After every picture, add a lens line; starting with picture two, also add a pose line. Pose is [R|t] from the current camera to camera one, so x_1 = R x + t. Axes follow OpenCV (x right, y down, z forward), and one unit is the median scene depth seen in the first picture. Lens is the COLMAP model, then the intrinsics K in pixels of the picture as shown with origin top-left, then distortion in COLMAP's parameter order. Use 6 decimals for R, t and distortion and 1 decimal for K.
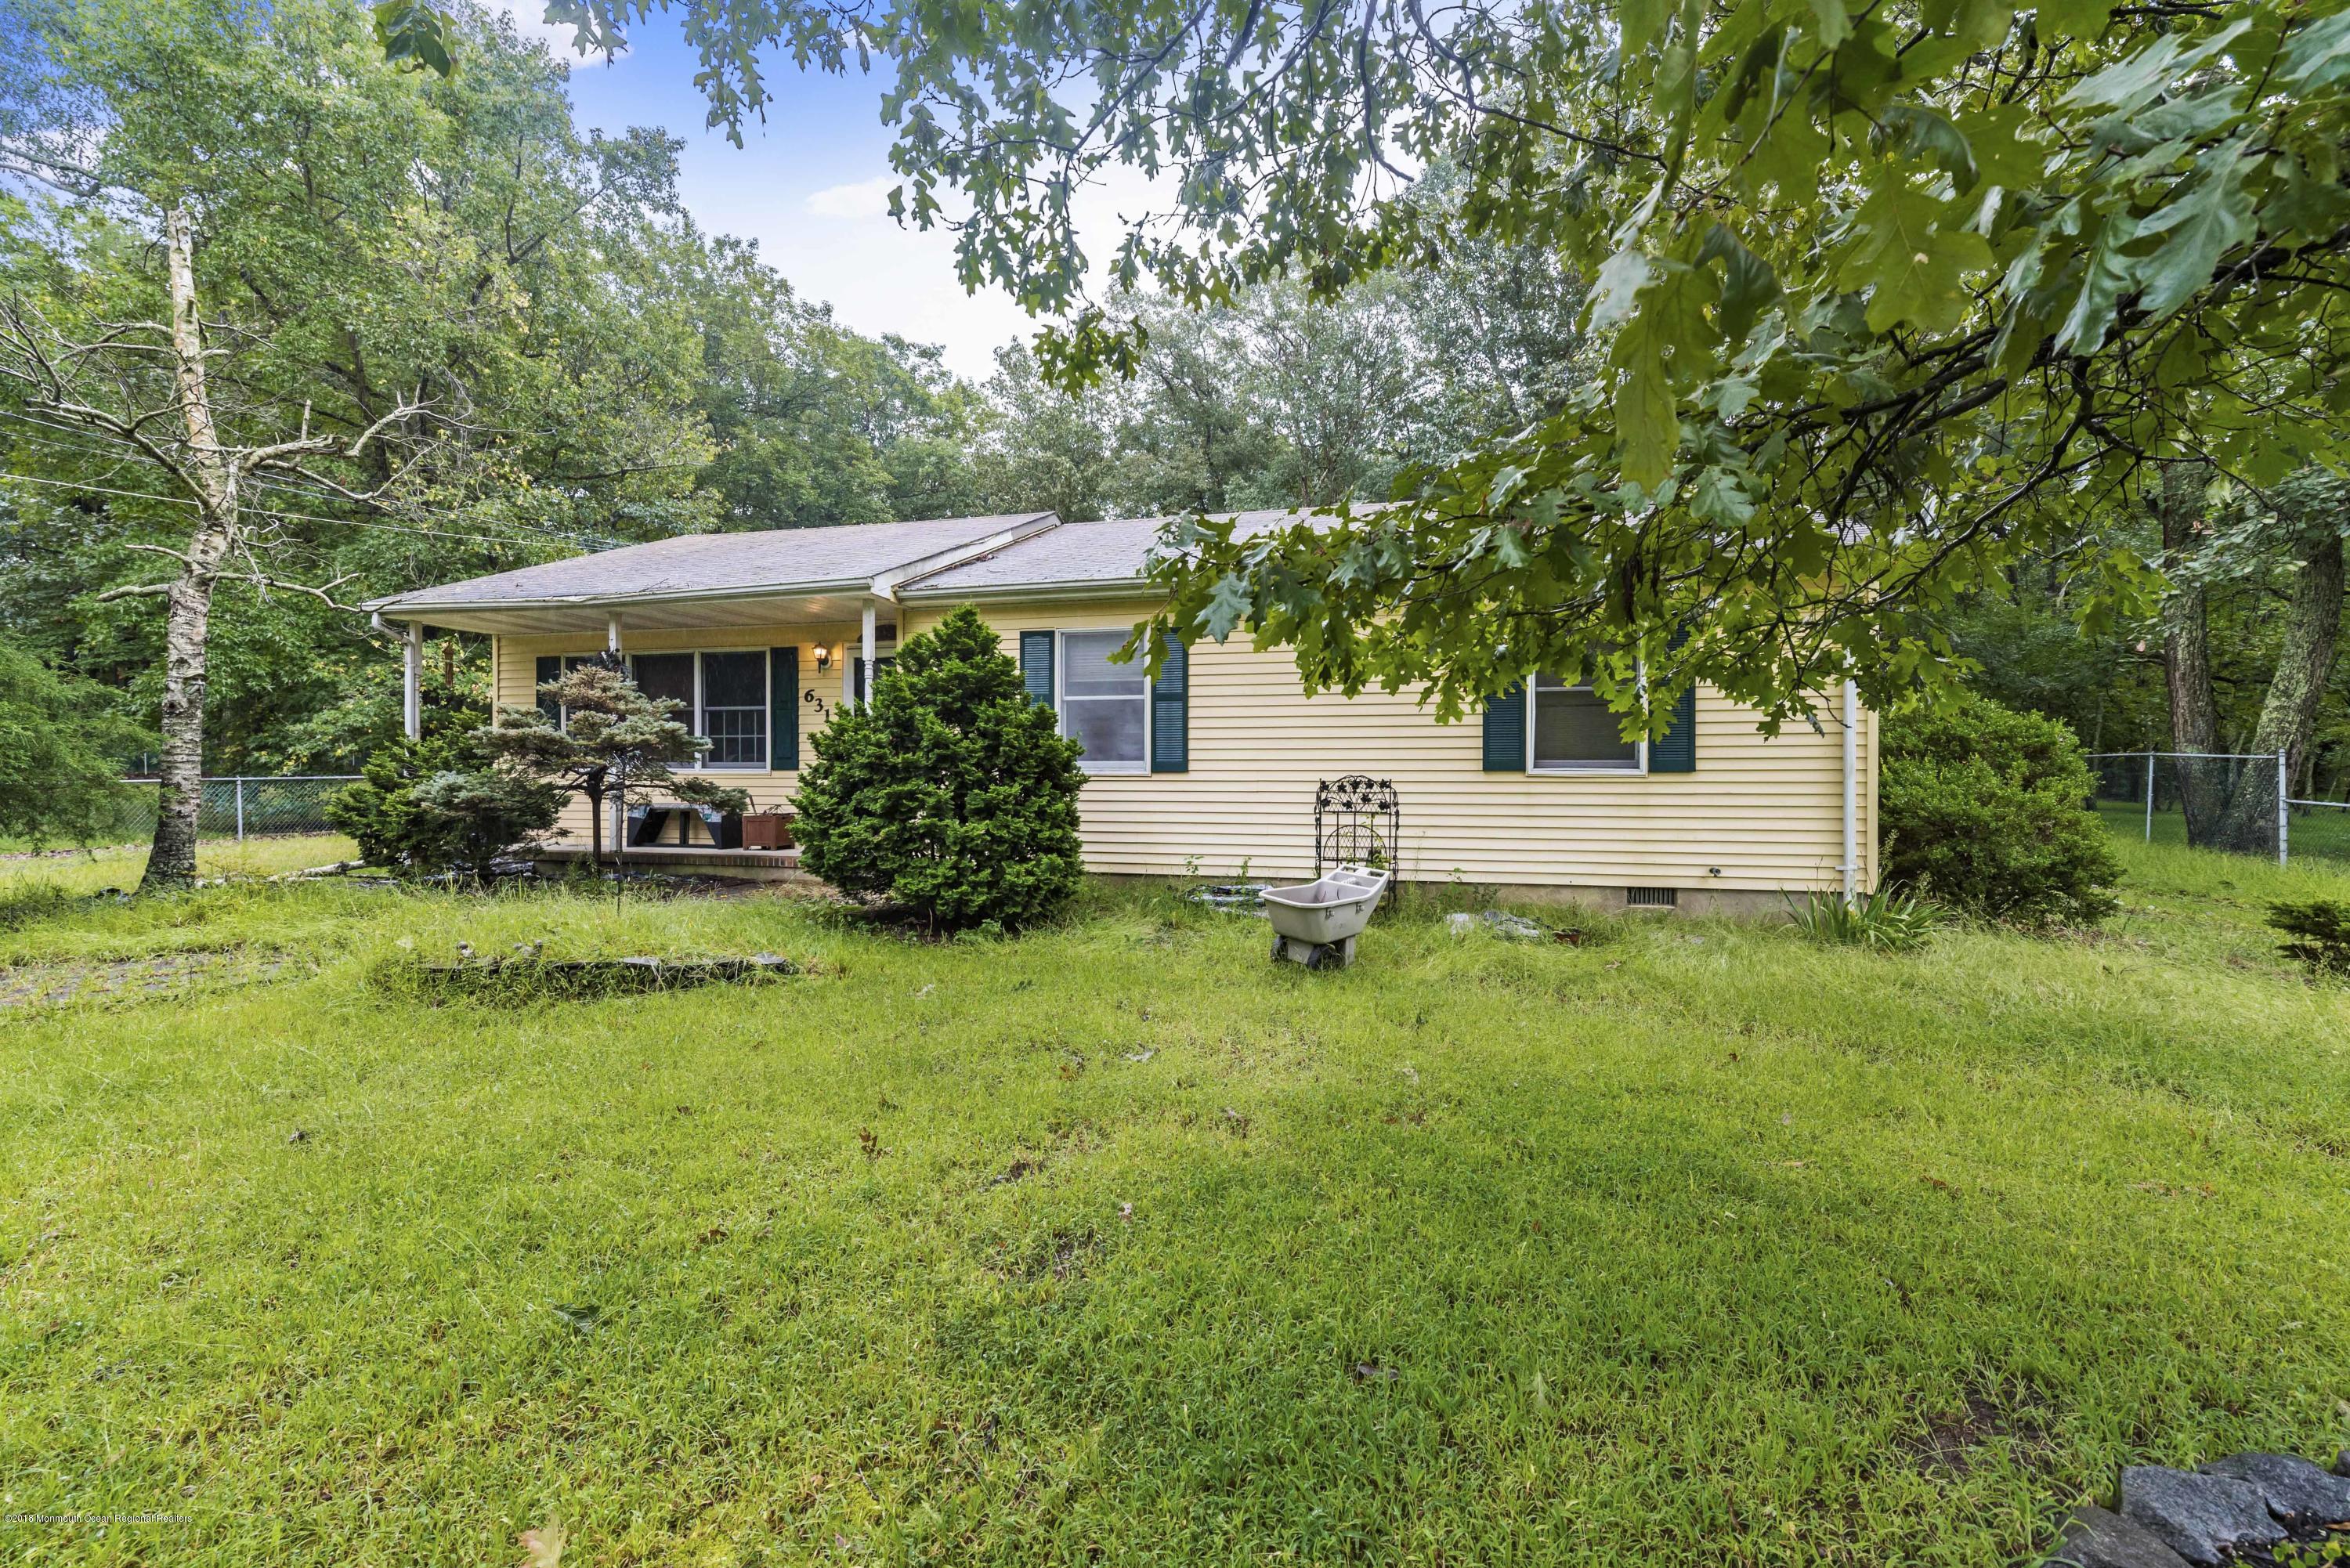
lens RADIAL K [[1041.1, 0, 1175.0], [0, 1041.1, 784.0], [0, 0, 1]] dist [0.005590, 0.000345]
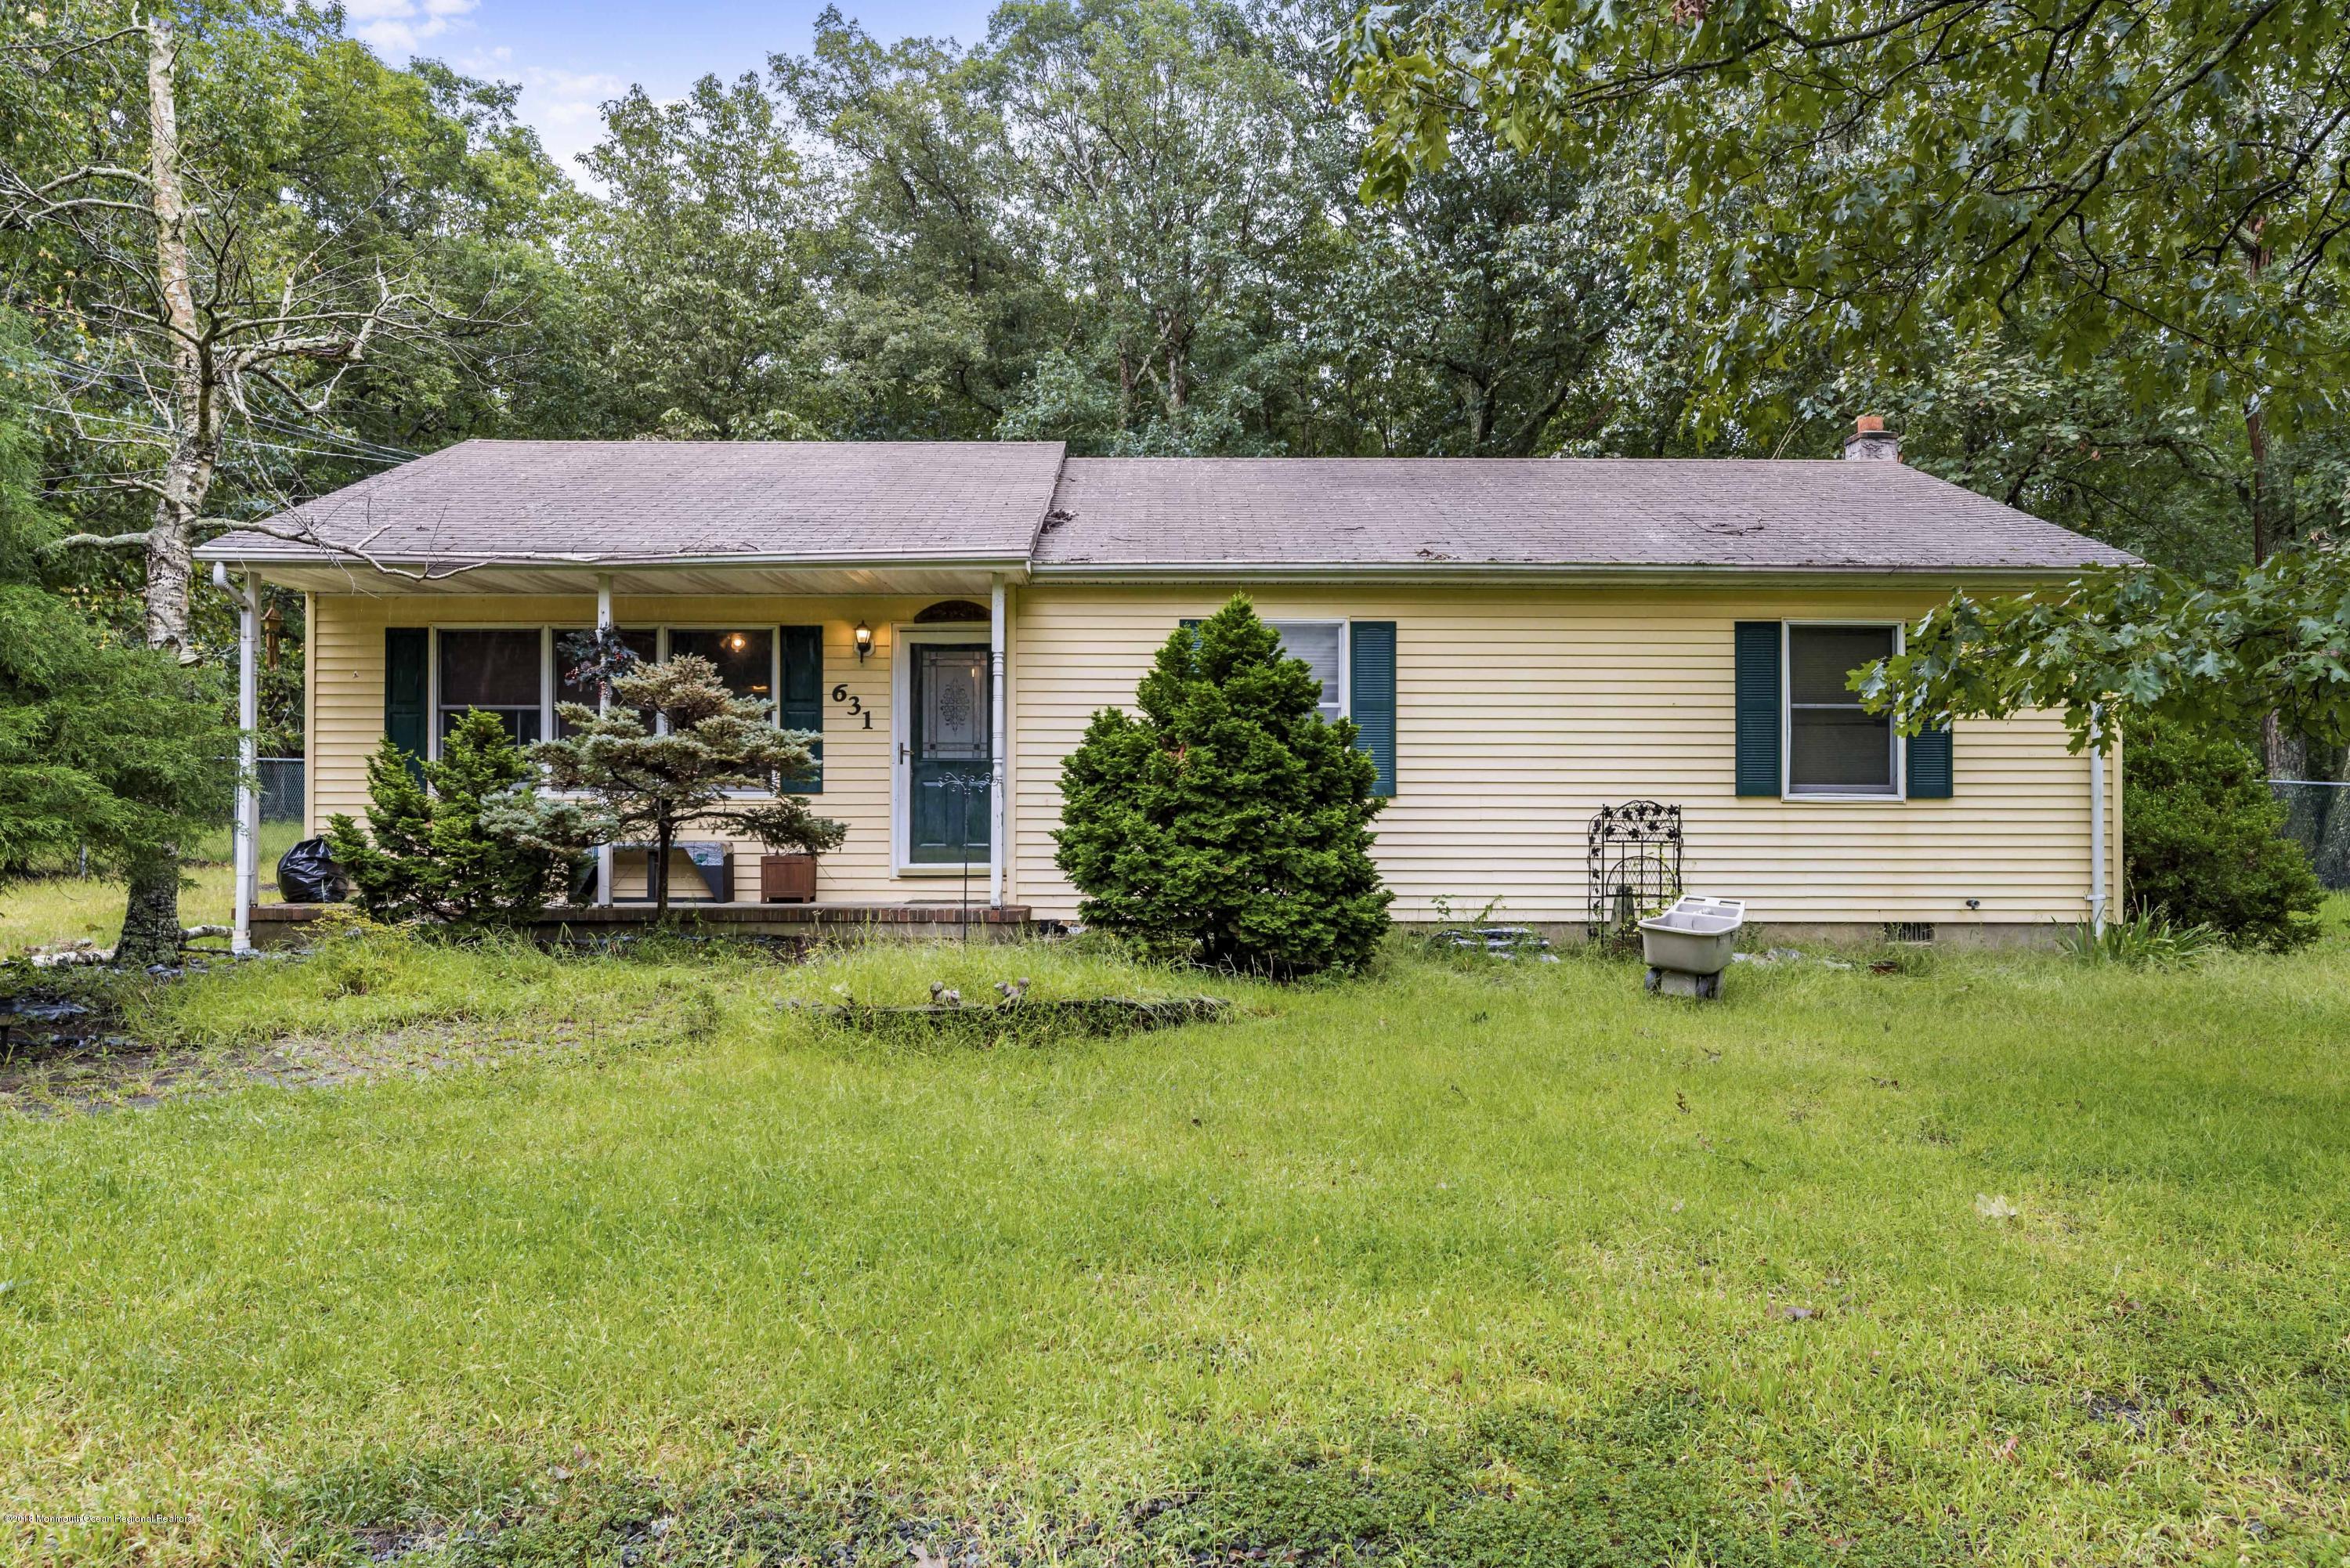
lens RADIAL K [[1760.0, 0, 1175.0], [0, 1760.0, 784.0], [0, 0, 1]] dist [0.003560, 0.005409]
pose [[0.966045, 0.004091, 0.258343, -0.584477], [0.001054, 0.999804, -0.019774, 0.006559], [-0.258373, 0.019375, 0.965851, -0.347927]]
